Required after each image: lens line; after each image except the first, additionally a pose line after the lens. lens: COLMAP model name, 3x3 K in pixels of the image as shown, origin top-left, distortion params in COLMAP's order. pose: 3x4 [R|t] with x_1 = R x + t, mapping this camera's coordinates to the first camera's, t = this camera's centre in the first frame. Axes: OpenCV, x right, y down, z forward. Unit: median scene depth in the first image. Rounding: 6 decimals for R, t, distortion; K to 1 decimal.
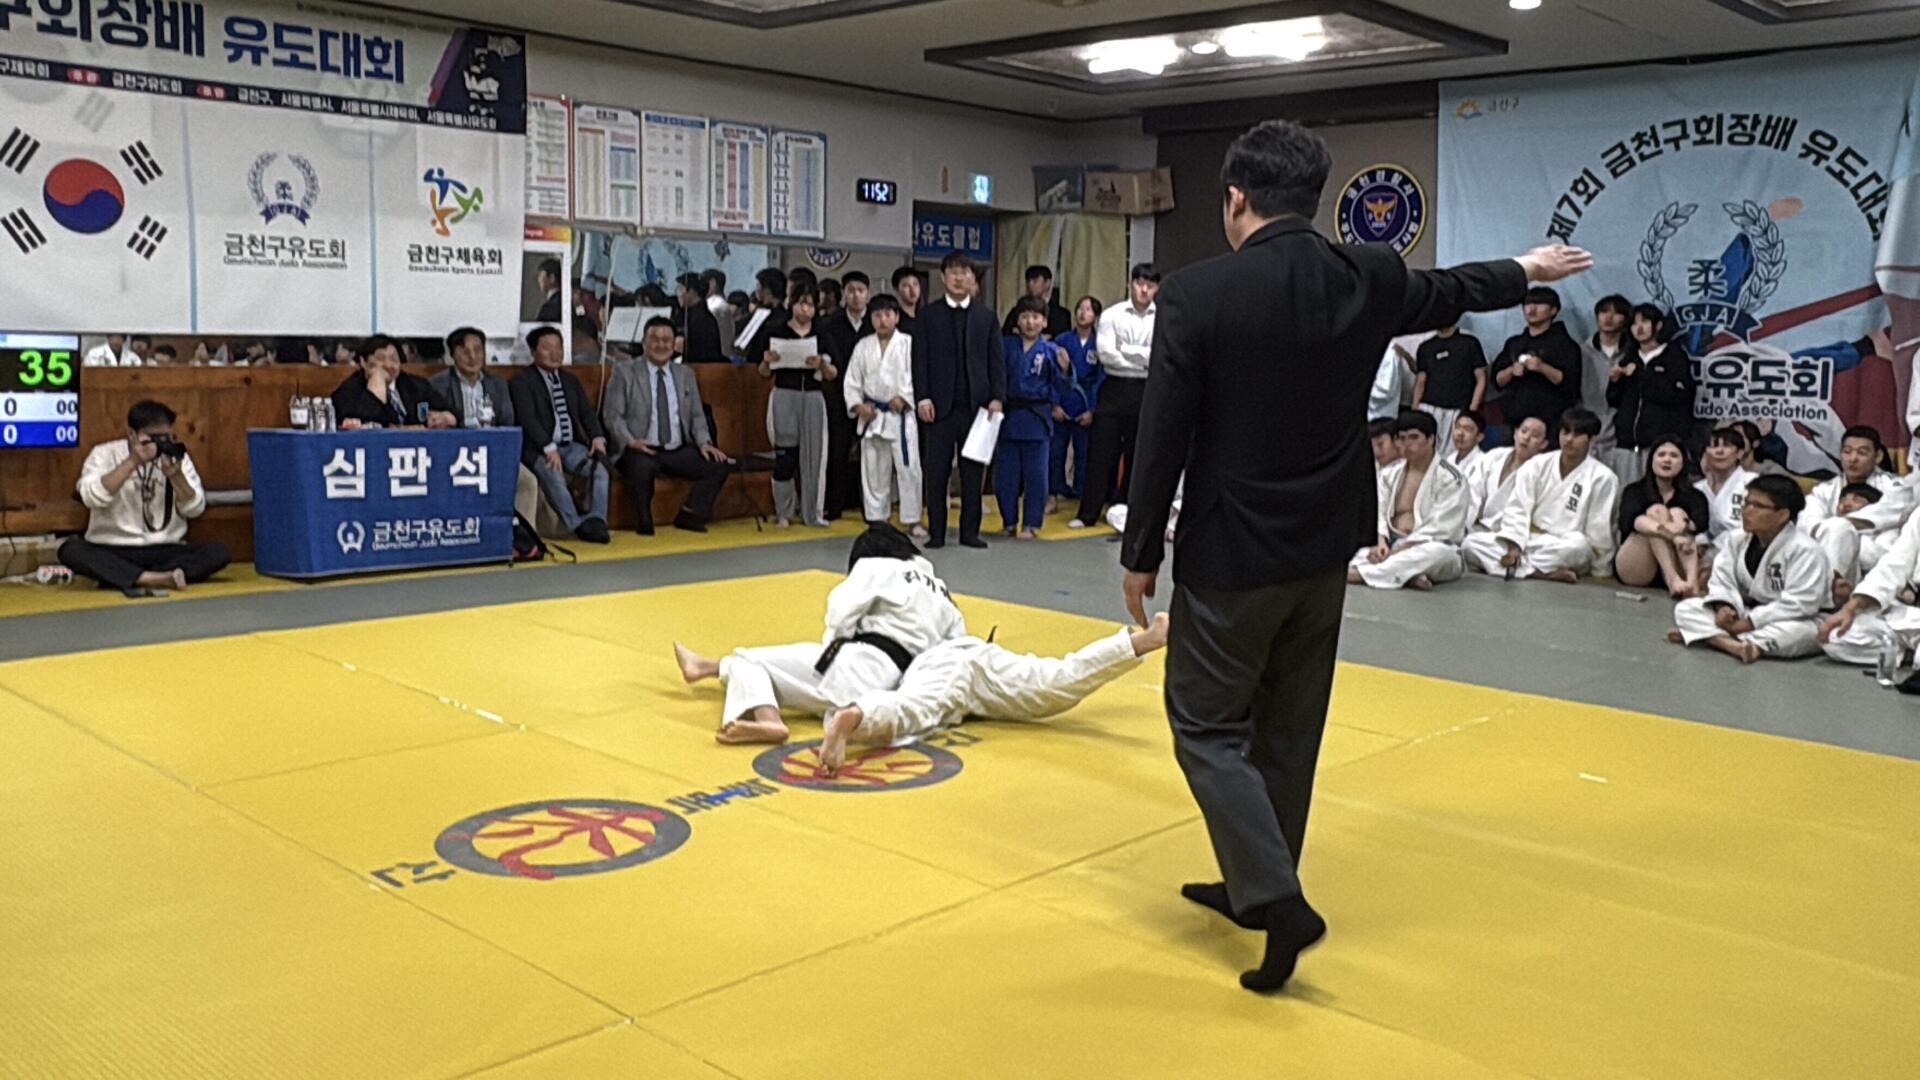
lens RADIAL K [[1628.1, 0, 943.8], [0, 1628.1, 544.7], [0, 0, 1]] dist [0.016181, -0.018574]
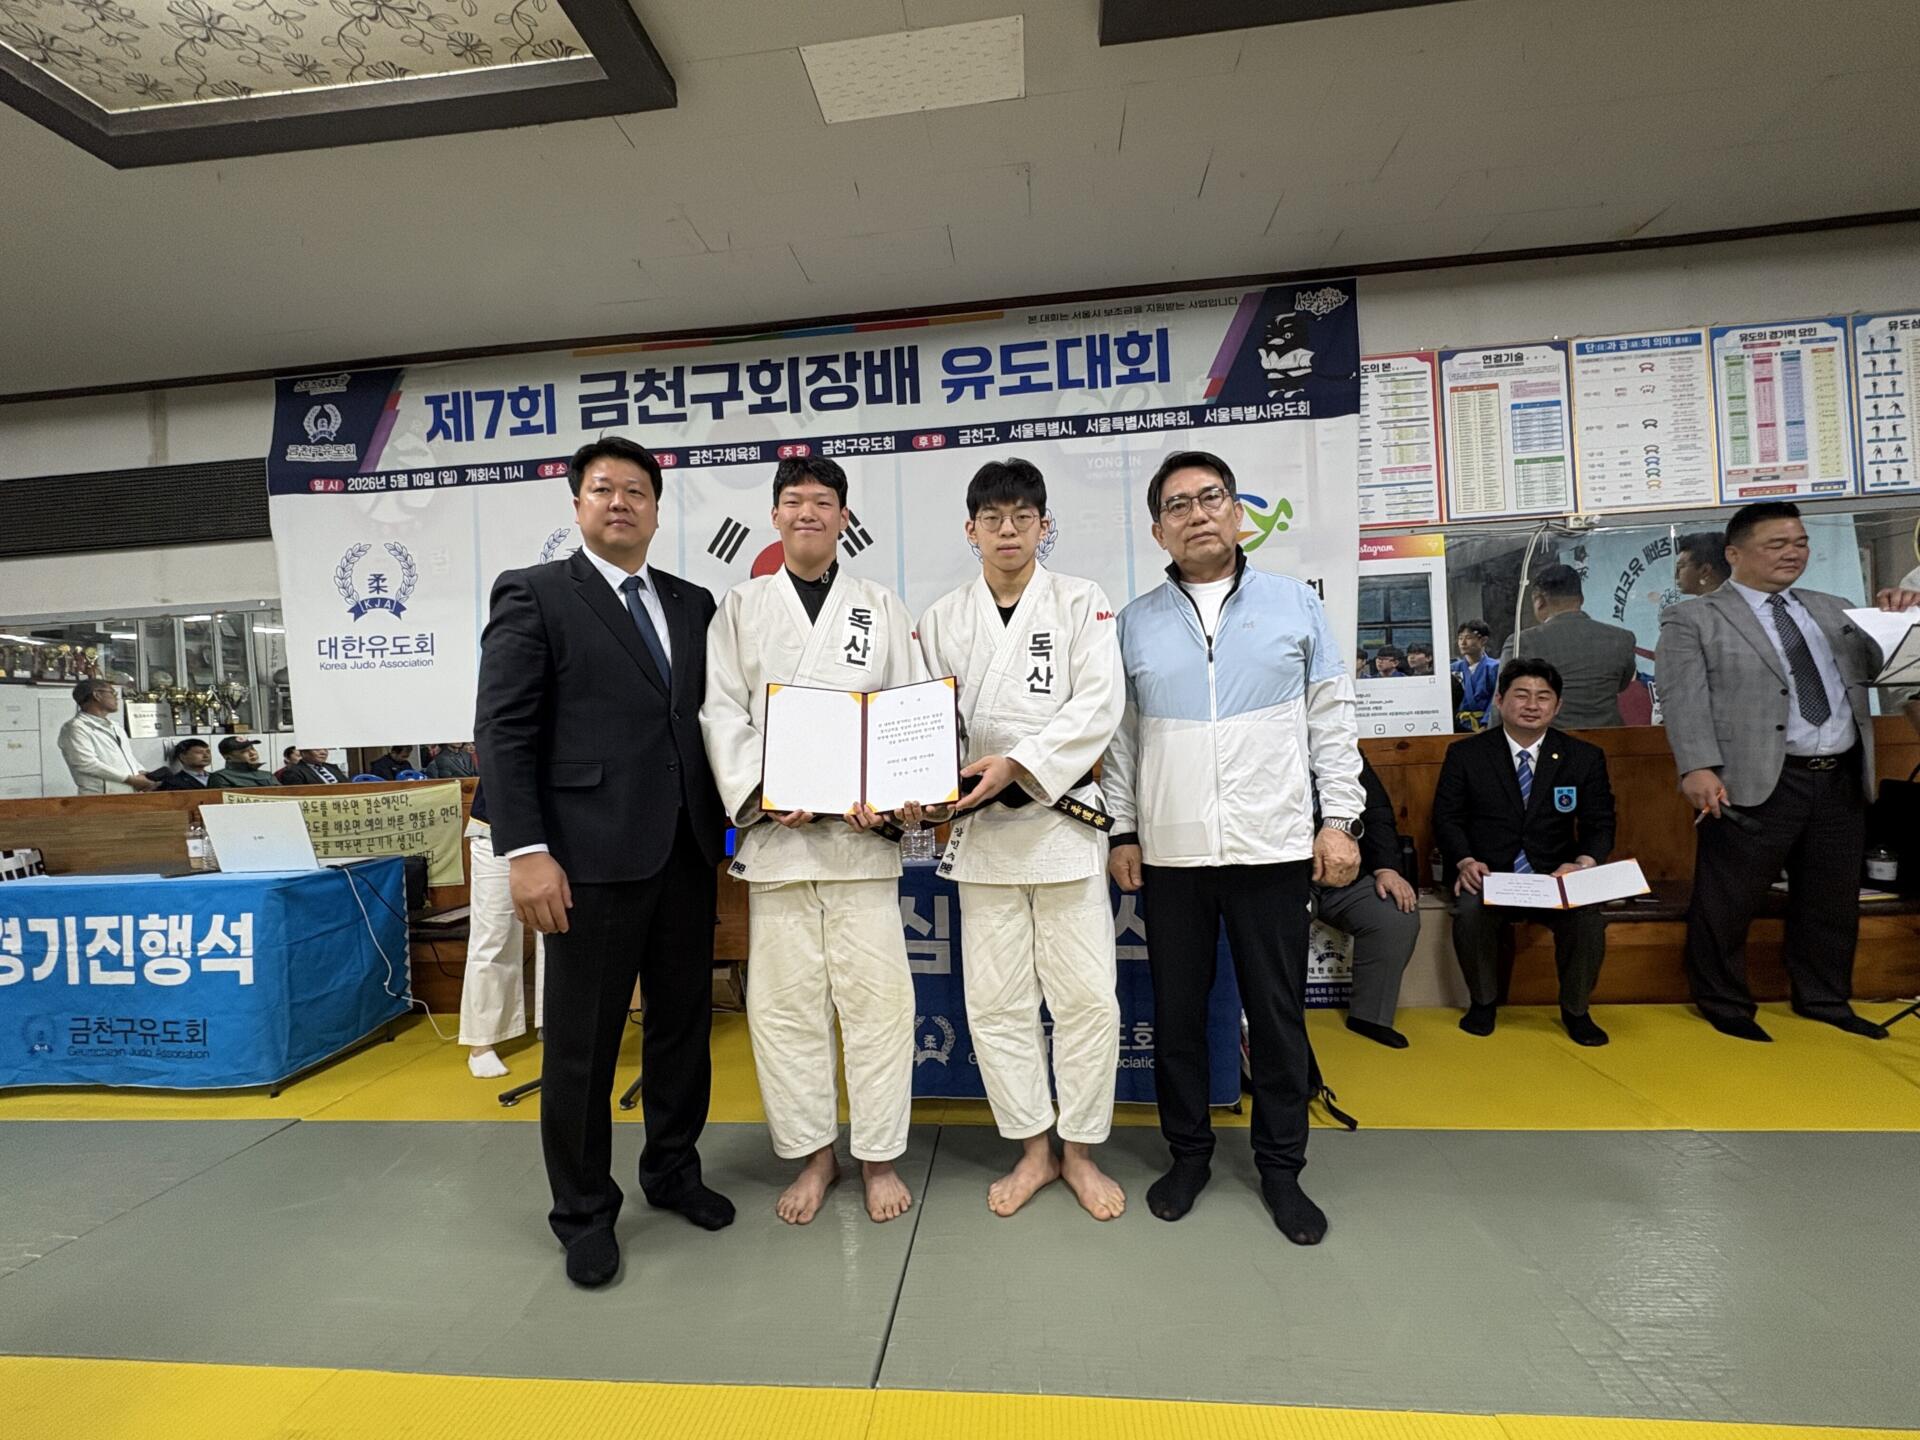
lens RADIAL K [[827.6, 0, 974.8], [0, 827.6, 725.0], [0, 0, 1]] dist [0.000016, 0.000026]
pose [[0.619224, -0.056968, -0.783145, -0.091578], [-0.045376, 0.993102, -0.108119, -0.075485], [0.783902, 0.102486, 0.612368, 0.698280]]
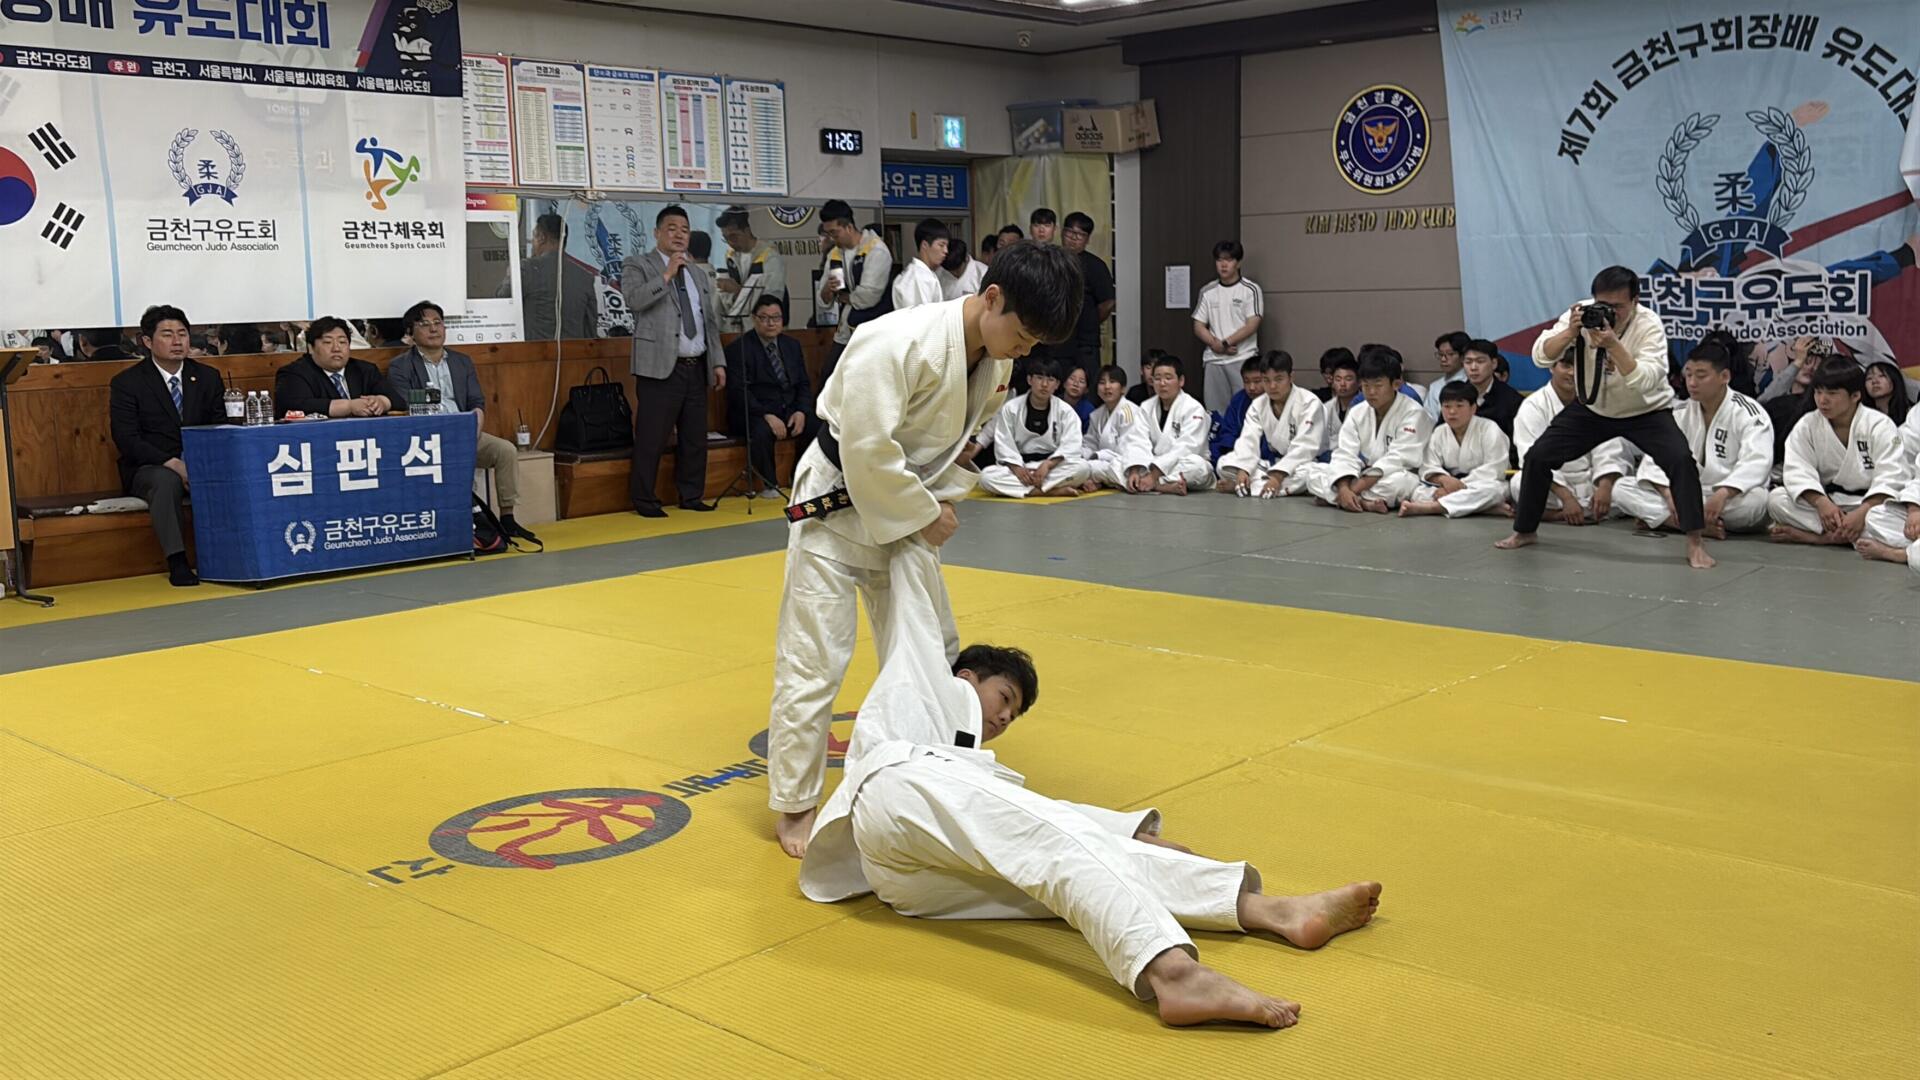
lens RADIAL K [[1782.1, 0, 948.6], [0, 1782.1, 530.5], [0, 0, 1]] dist [0.022838, 0.000000]
pose [[0.998730, -0.049024, 0.011592, -0.003289], [0.048968, 0.998788, 0.005009, 0.004350], [-0.011824, -0.004435, 0.999920, -0.026088]]
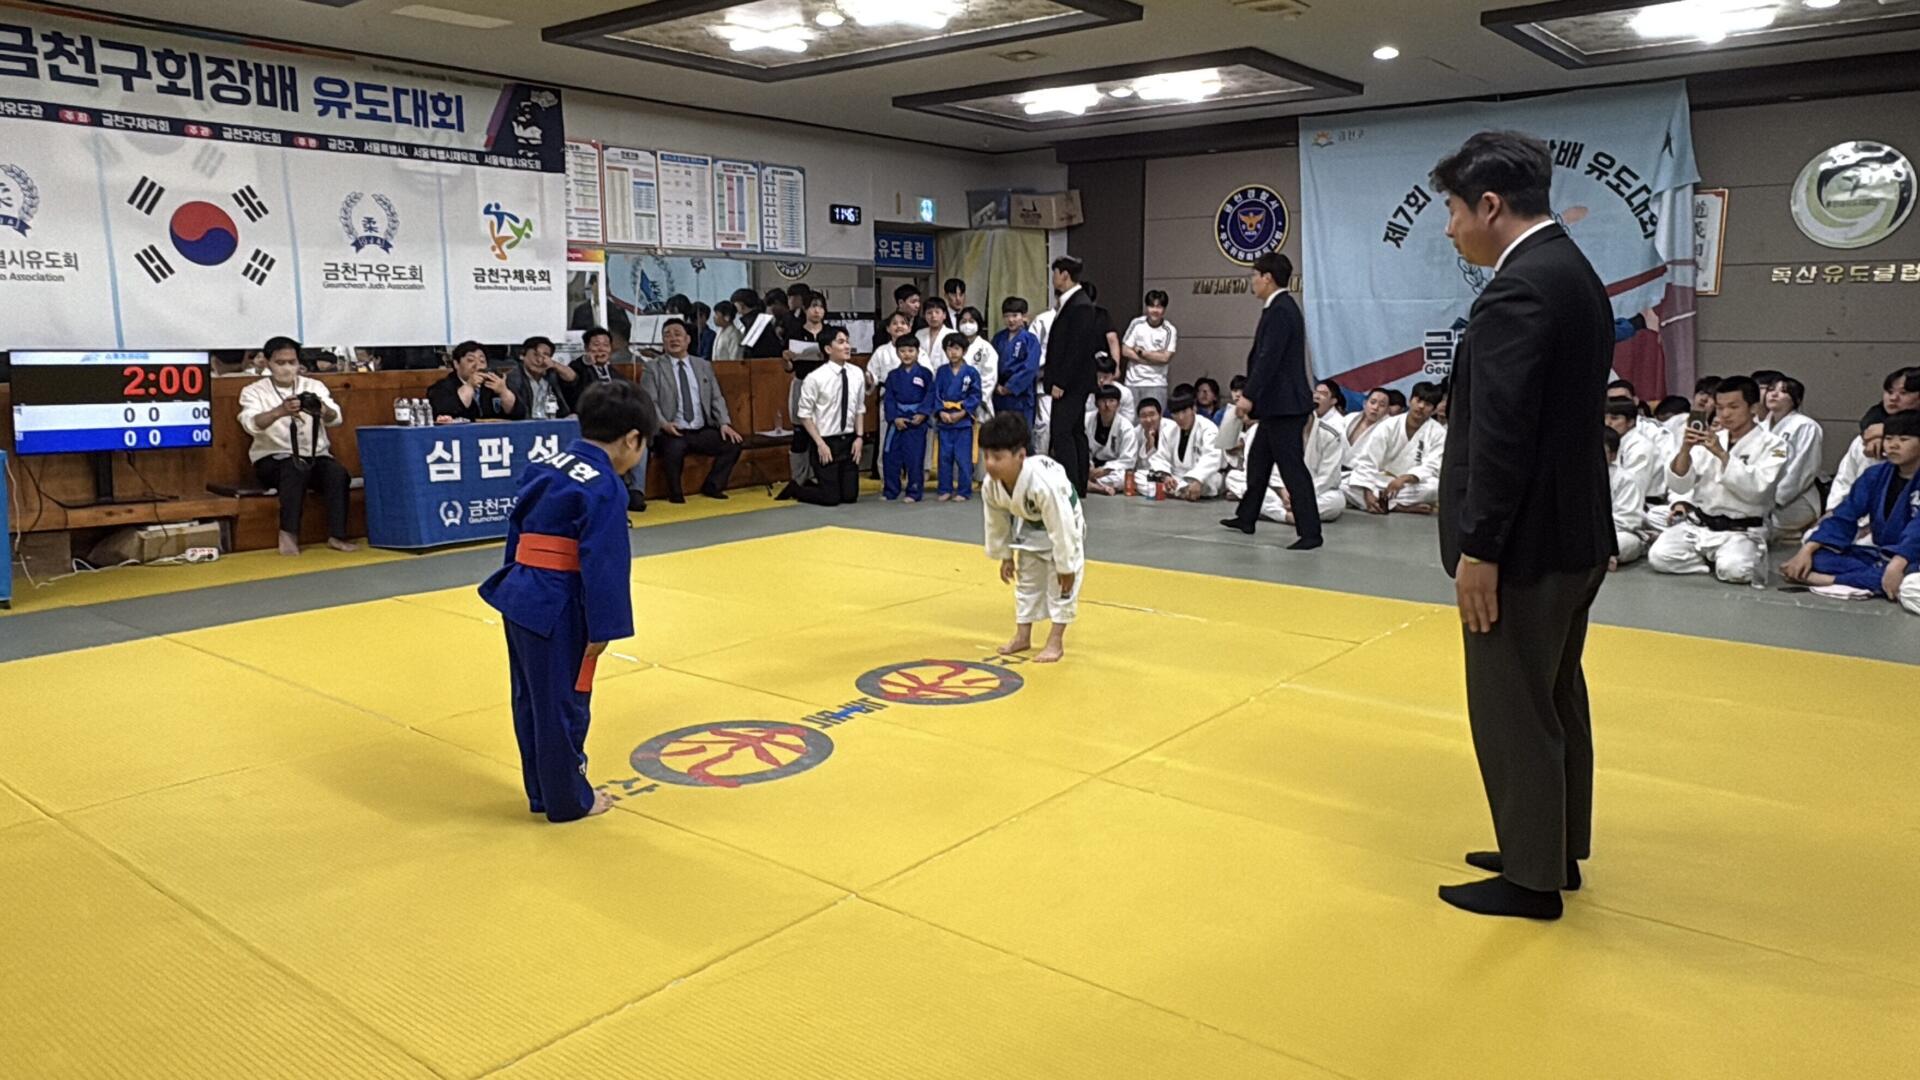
lens RADIAL K [[1316.3, 0, 948.6], [0, 1316.3, 549.6], [0, 0, 1]] dist [0.009977, -0.007084]
pose [[0.996442, -0.038866, 0.074779, -0.060772], [0.035884, 0.998522, 0.040818, -0.003898], [-0.076255, -0.037990, 0.996364, -0.000671]]
